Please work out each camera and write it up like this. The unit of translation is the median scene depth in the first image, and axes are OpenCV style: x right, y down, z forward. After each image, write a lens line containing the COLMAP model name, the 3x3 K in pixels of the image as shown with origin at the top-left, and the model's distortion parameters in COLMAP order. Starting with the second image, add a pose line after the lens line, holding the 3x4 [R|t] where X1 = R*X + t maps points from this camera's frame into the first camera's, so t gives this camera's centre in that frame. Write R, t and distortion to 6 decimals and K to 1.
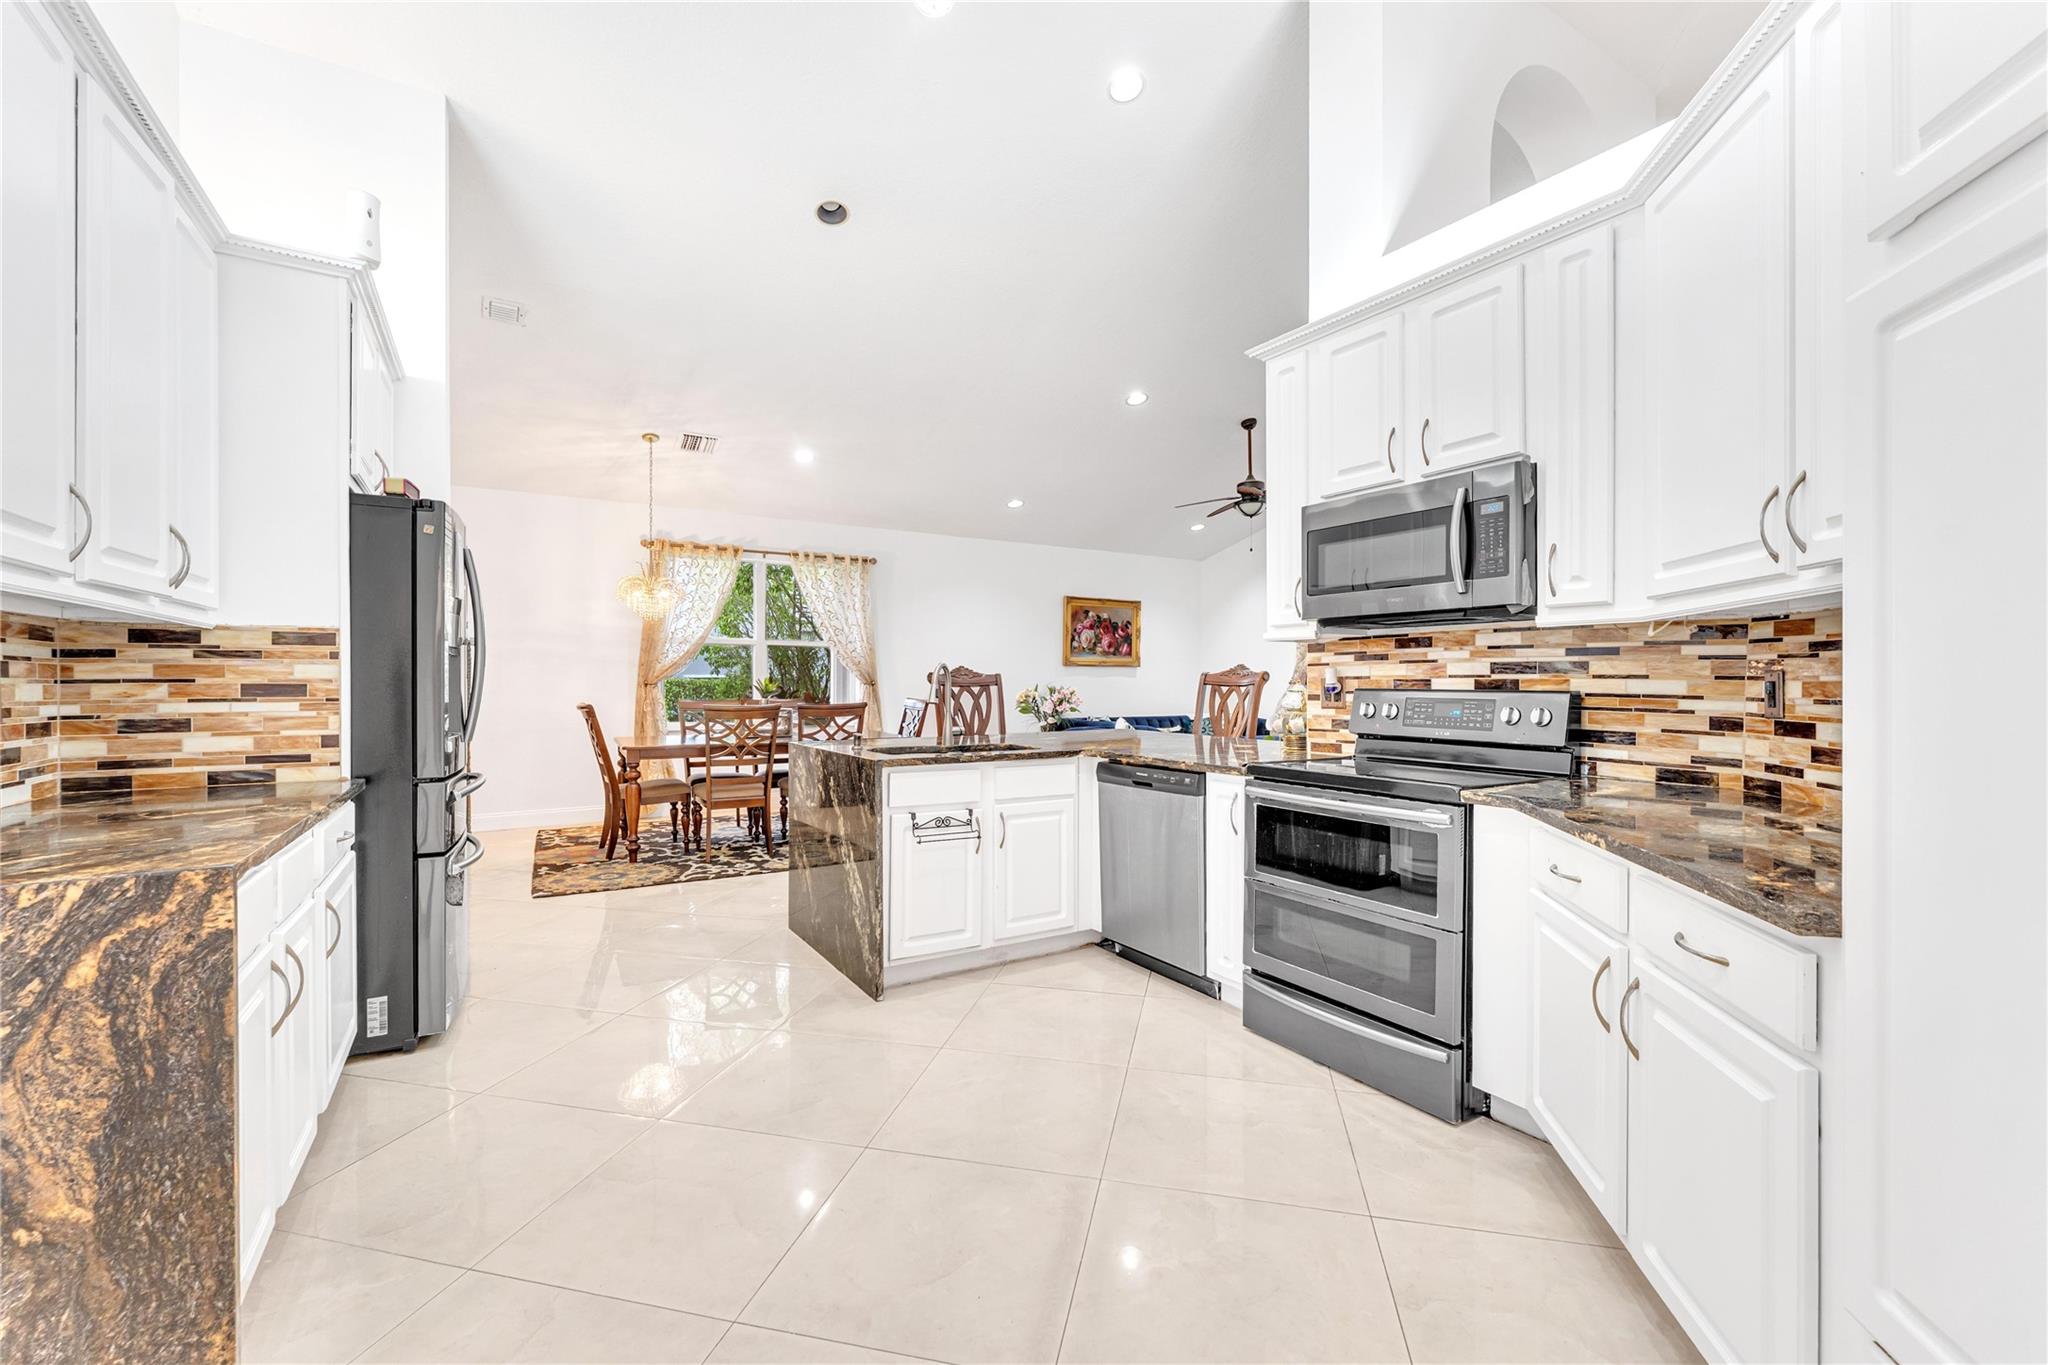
lens RADIAL K [[867.0, 0, 1030.5], [0, 867.0, 689.3], [0, 0, 1]] dist [-0.001290, -0.000381]
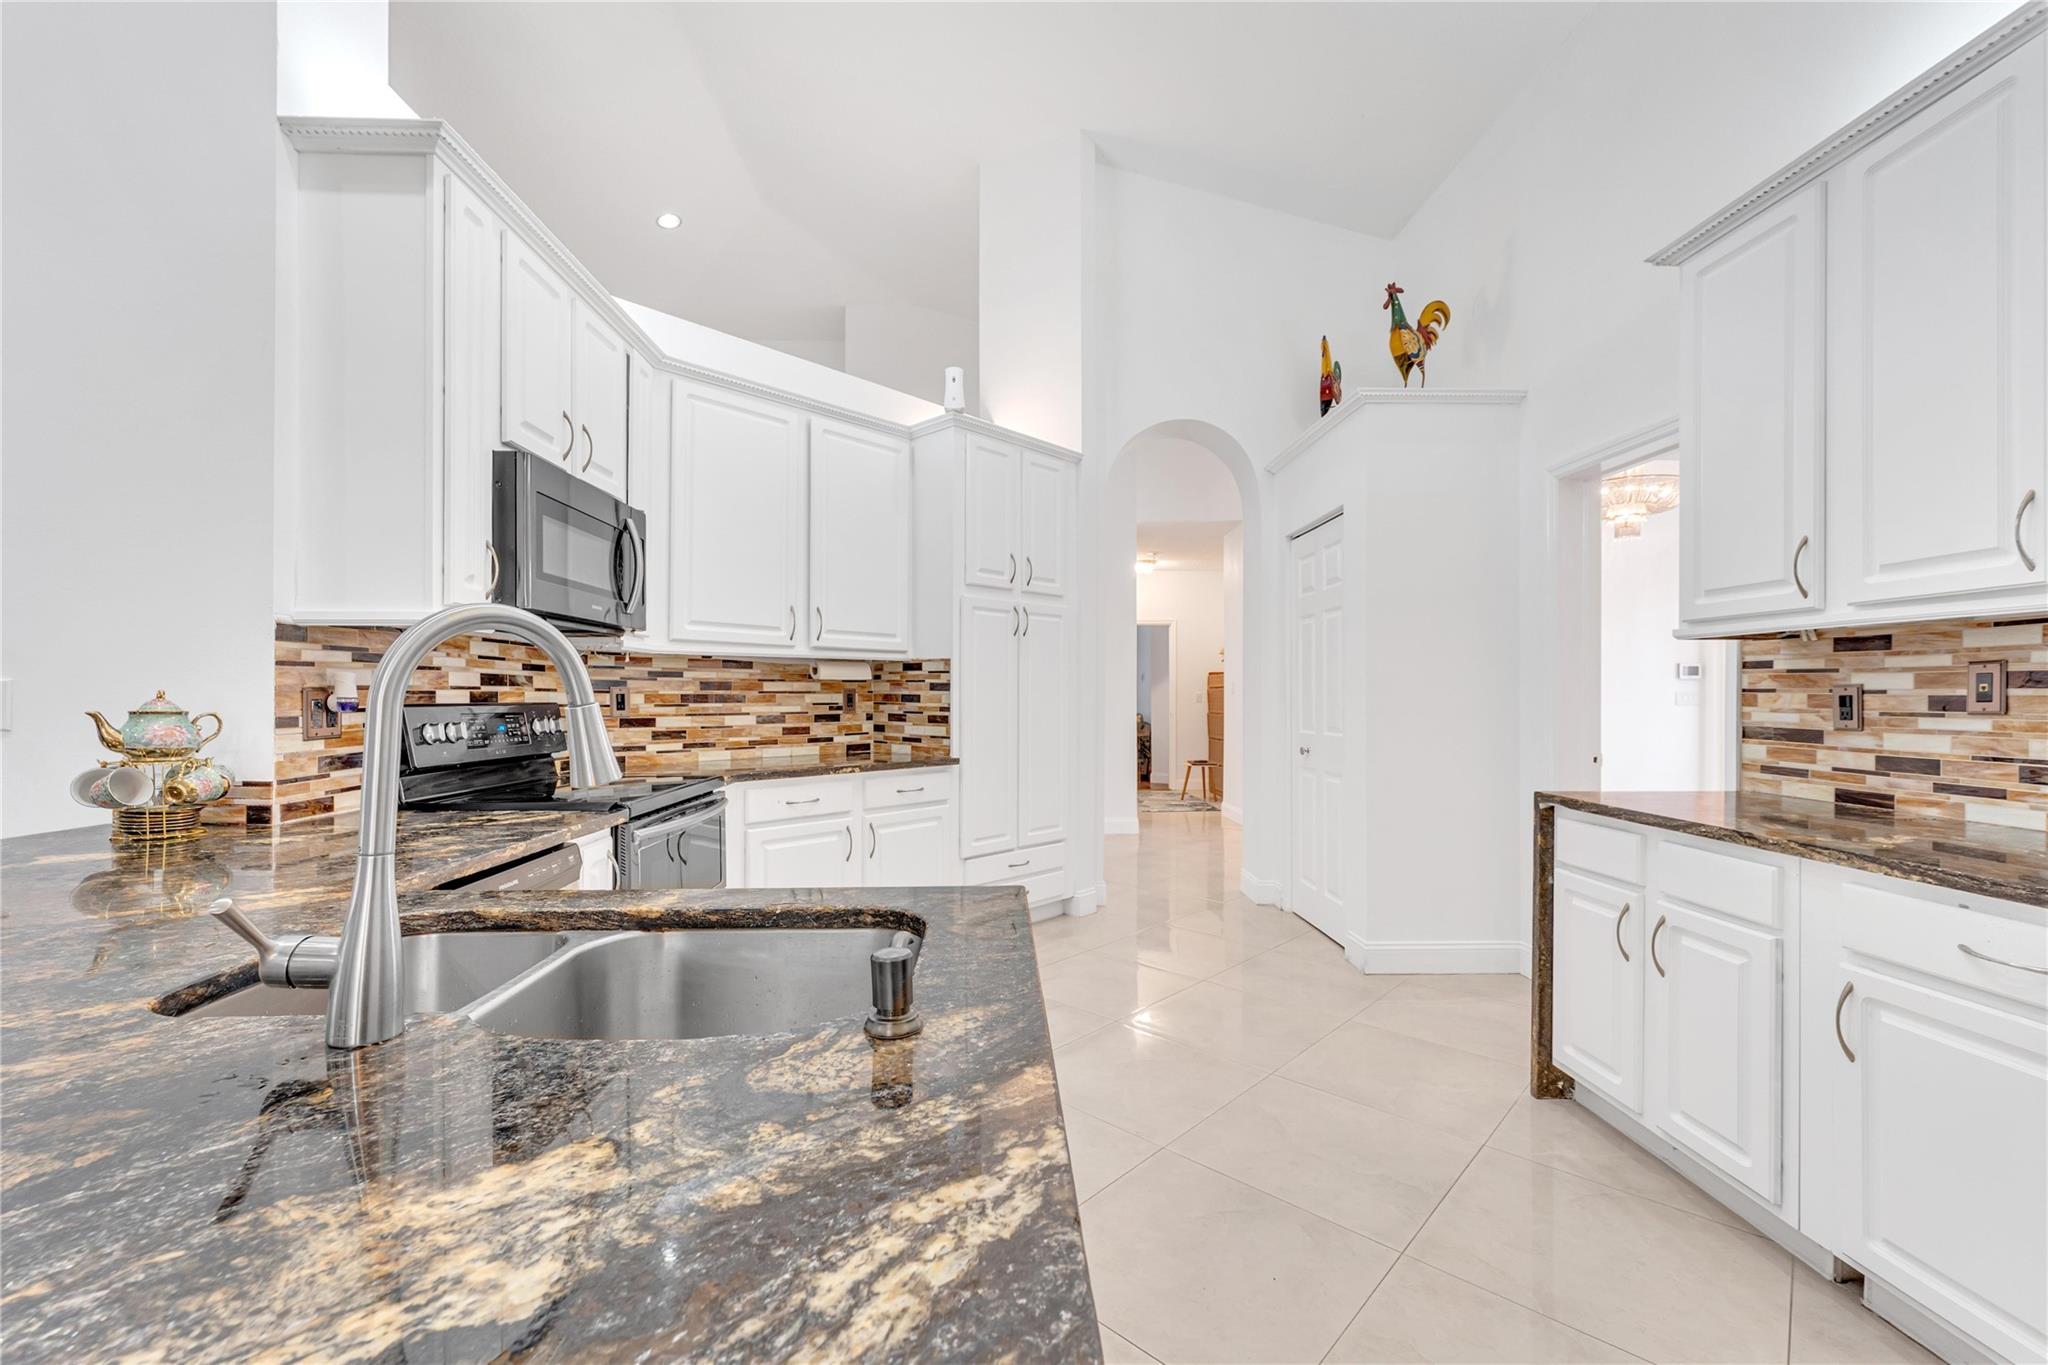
lens RADIAL K [[867.0, 0, 1030.5], [0, 867.0, 689.3], [0, 0, 1]] dist [-0.001290, -0.000381]
pose [[-0.875757, 0.005080, 0.482726, -0.354249], [0.006288, 0.999980, 0.000883, -0.009089], [-0.482712, 0.003809, -0.875771, 1.254450]]
